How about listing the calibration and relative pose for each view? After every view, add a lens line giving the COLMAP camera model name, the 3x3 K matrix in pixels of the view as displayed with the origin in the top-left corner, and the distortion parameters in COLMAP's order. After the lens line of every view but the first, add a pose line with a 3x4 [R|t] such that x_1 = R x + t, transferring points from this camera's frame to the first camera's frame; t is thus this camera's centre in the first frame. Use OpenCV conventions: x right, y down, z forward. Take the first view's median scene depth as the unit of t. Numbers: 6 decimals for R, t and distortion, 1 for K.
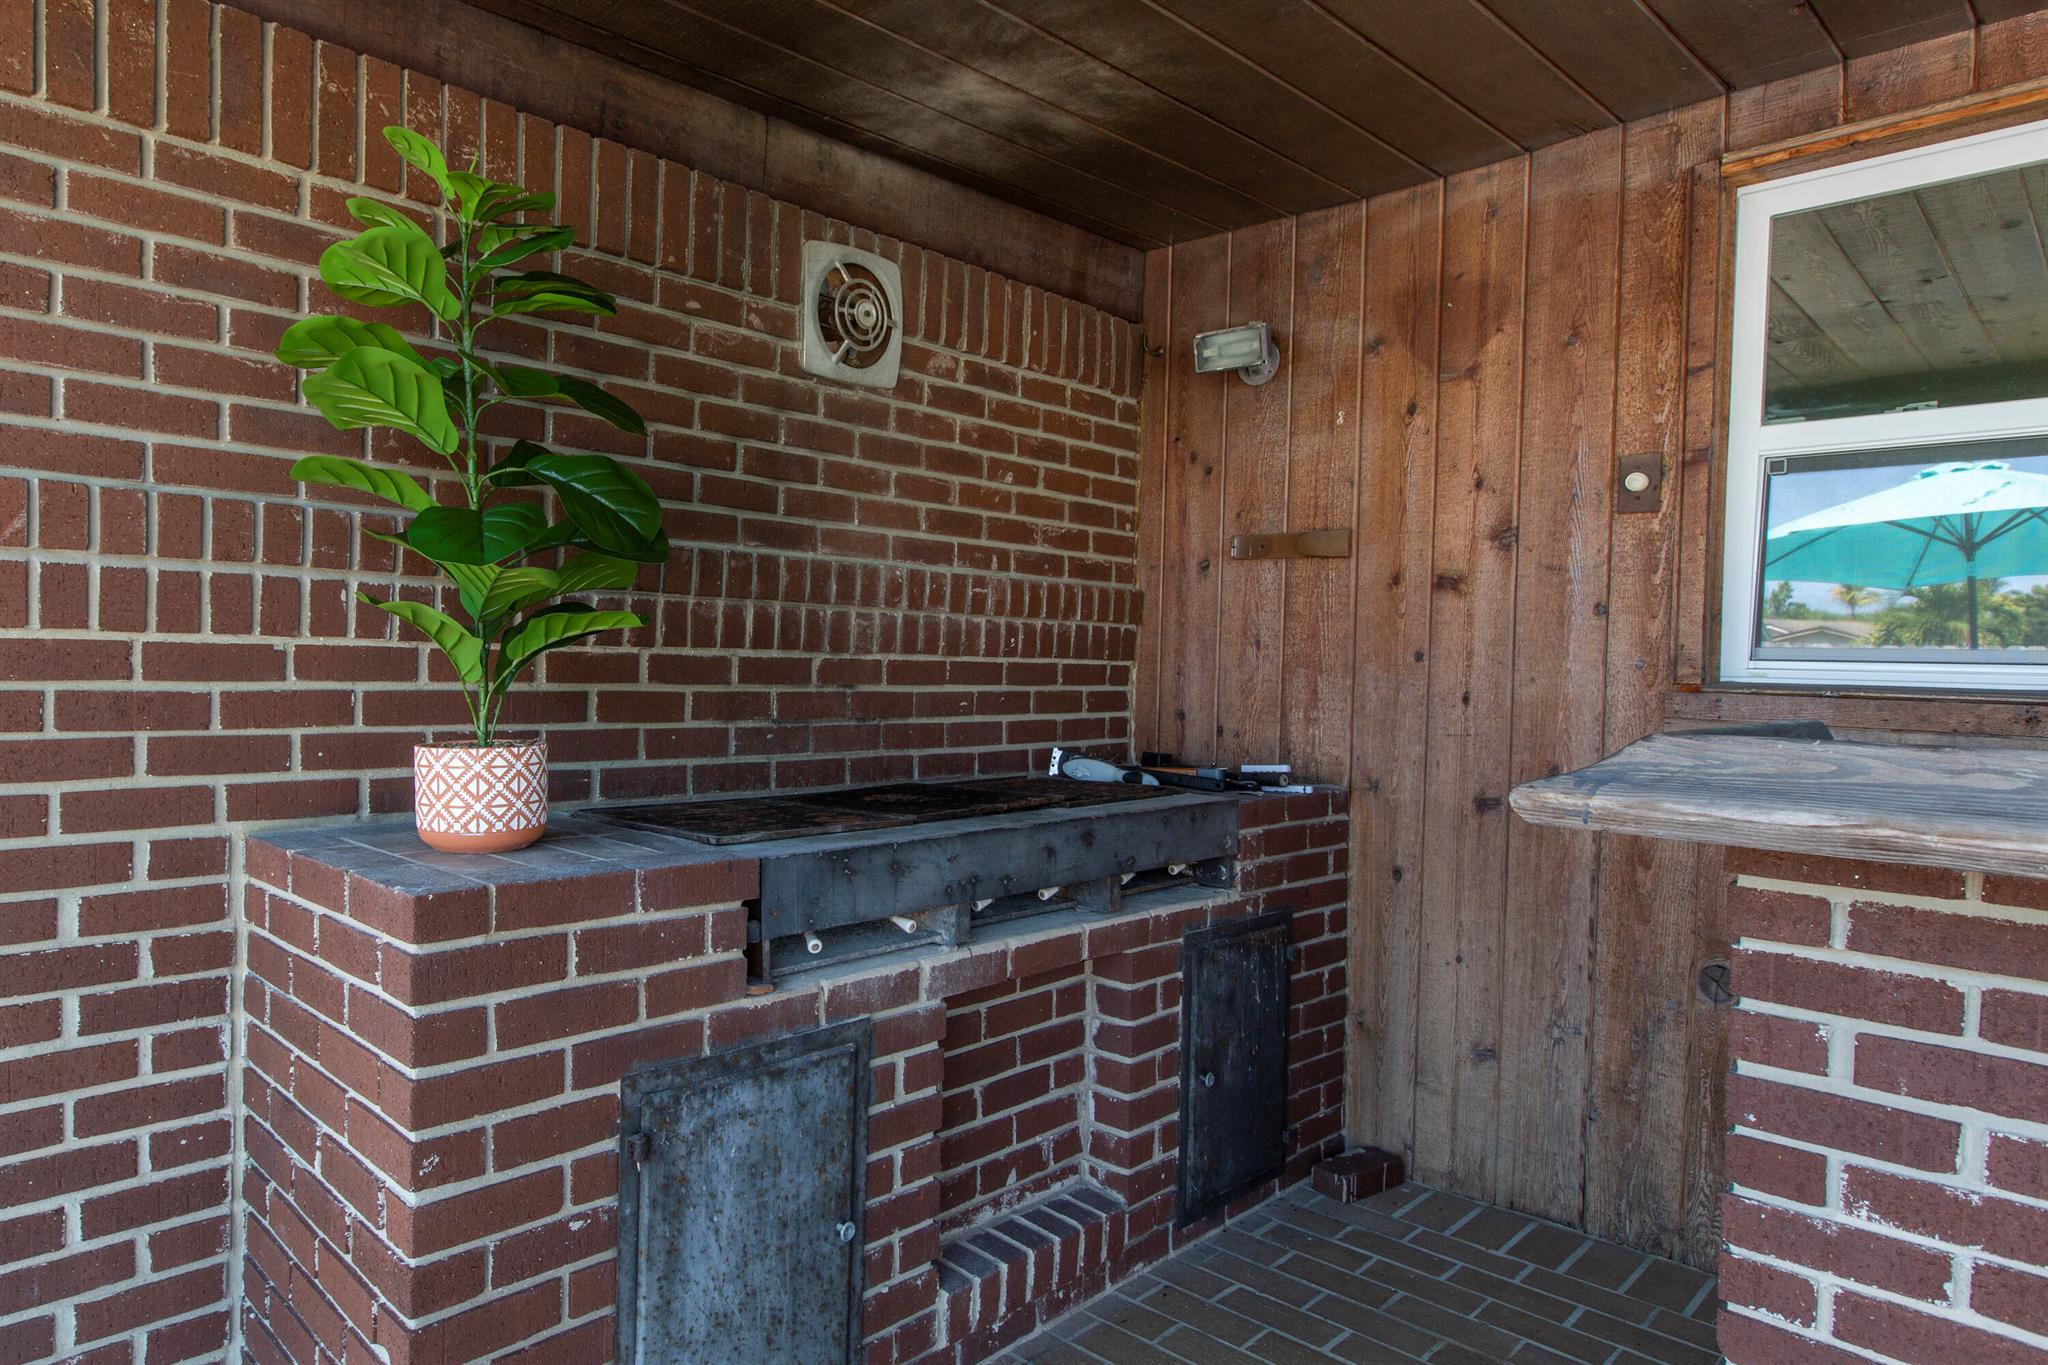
lens RADIAL K [[1449.6, 0, 1021.6], [0, 1449.6, 694.5], [0, 0, 1]] dist [-0.005299, 0.006428]
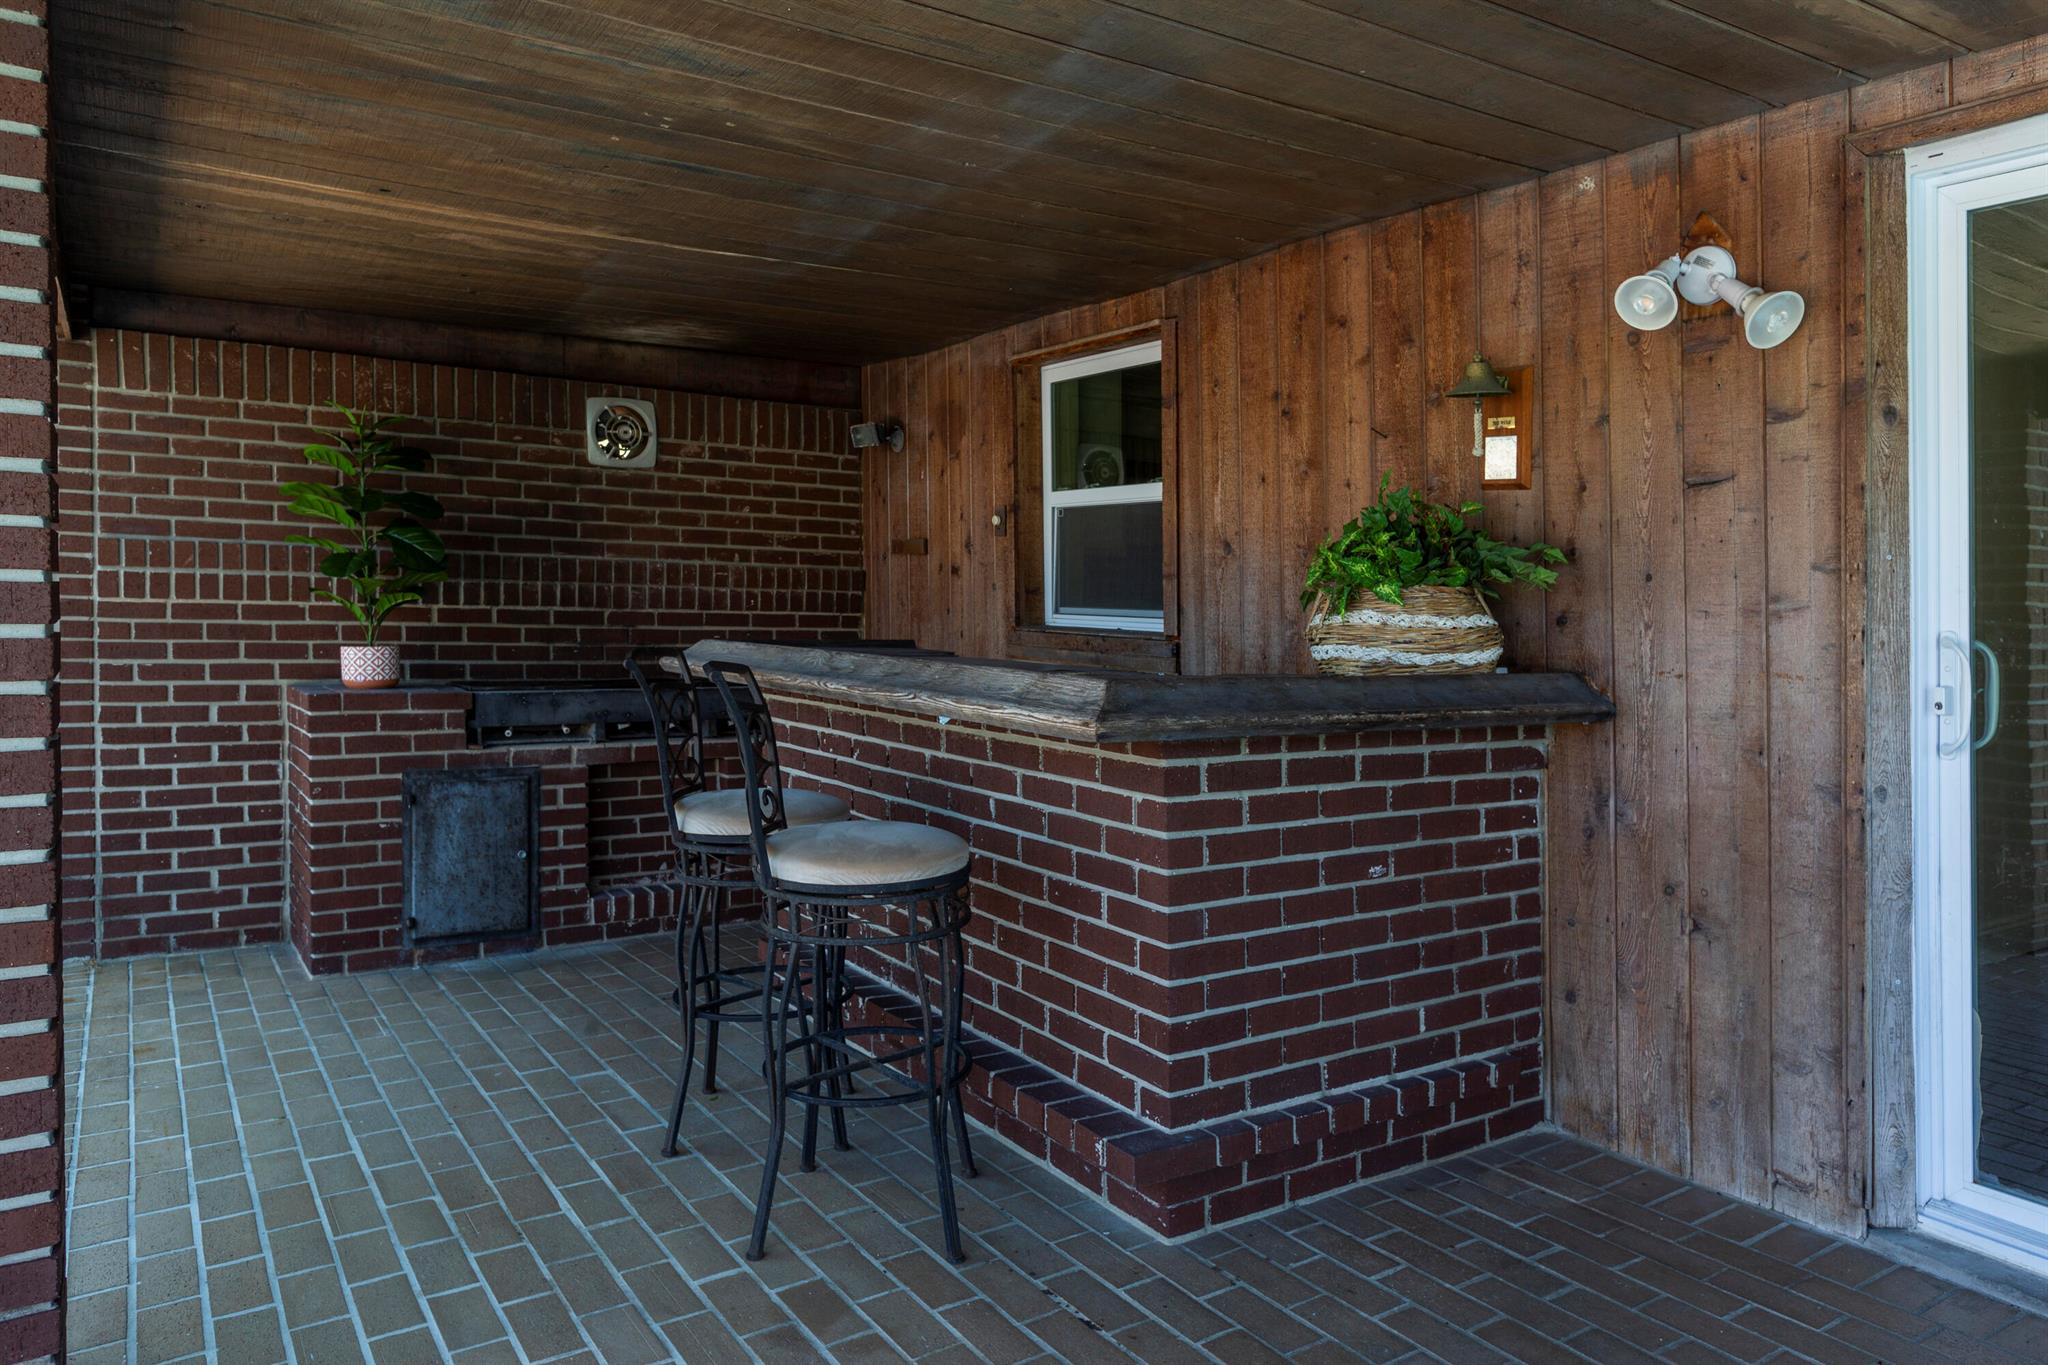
lens RADIAL K [[1371.8, 0, 1039.7], [0, 1371.8, 673.4], [0, 0, 1]] dist [0.000855, -0.003757]
pose [[0.992683, 0.008917, -0.120423, 0.966207], [-0.006331, 0.999742, 0.021836, 0.020946], [0.120587, -0.020914, 0.992482, -1.092462]]
